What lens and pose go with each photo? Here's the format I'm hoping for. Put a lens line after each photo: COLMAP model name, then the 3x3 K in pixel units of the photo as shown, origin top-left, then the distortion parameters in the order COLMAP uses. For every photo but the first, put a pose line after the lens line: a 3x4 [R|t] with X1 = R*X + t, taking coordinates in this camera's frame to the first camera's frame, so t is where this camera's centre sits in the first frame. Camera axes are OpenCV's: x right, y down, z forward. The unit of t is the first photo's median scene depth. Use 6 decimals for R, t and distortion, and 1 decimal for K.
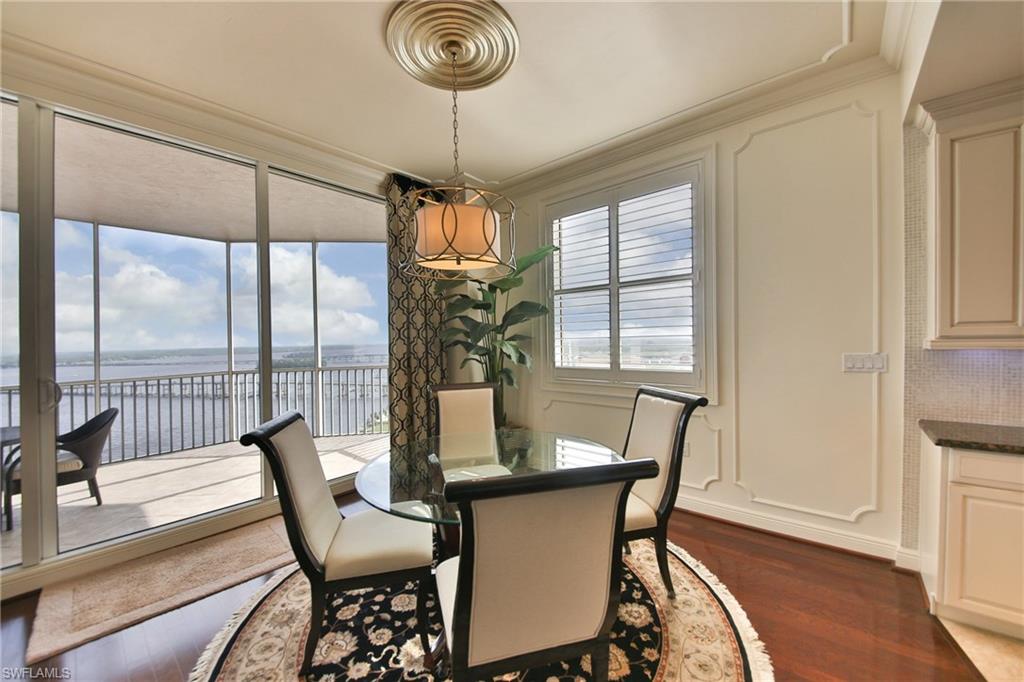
lens RADIAL K [[381.2, 0, 515.4], [0, 381.2, 345.4], [0, 0, 1]] dist [-0.029607, -0.000497]
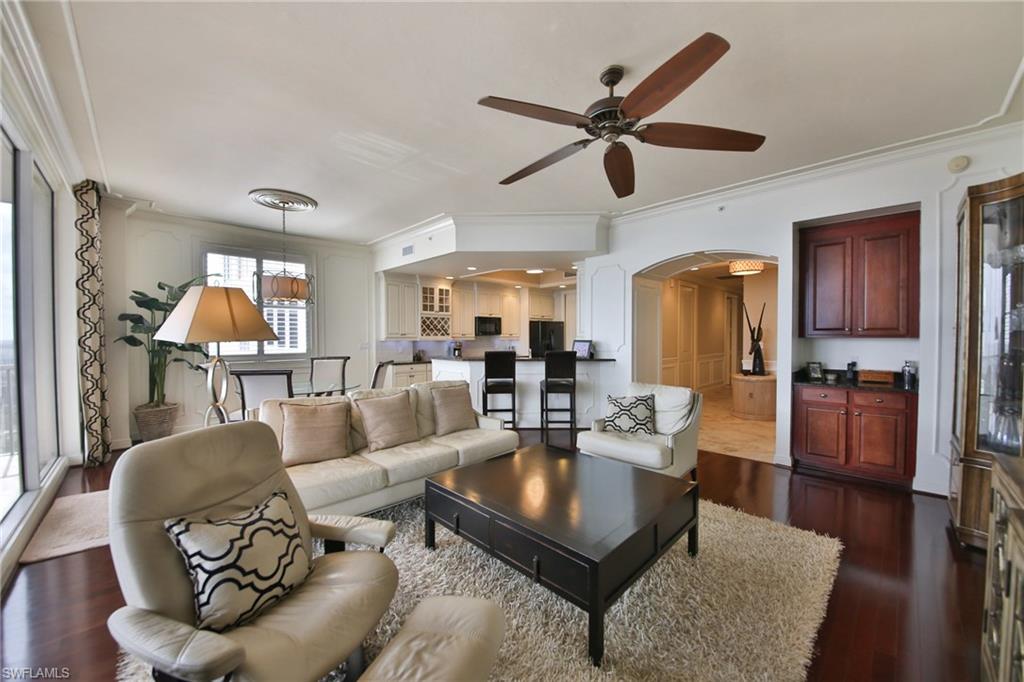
lens RADIAL K [[381.2, 0, 514.6], [0, 381.2, 342.0], [0, 0, 1]] dist [-0.029607, -0.000497]
pose [[0.079550, 0.005646, 0.996815, -1.368584], [0.017161, 0.999828, -0.007033, 0.038129], [-0.996683, 0.017666, 0.079439, -0.299695]]
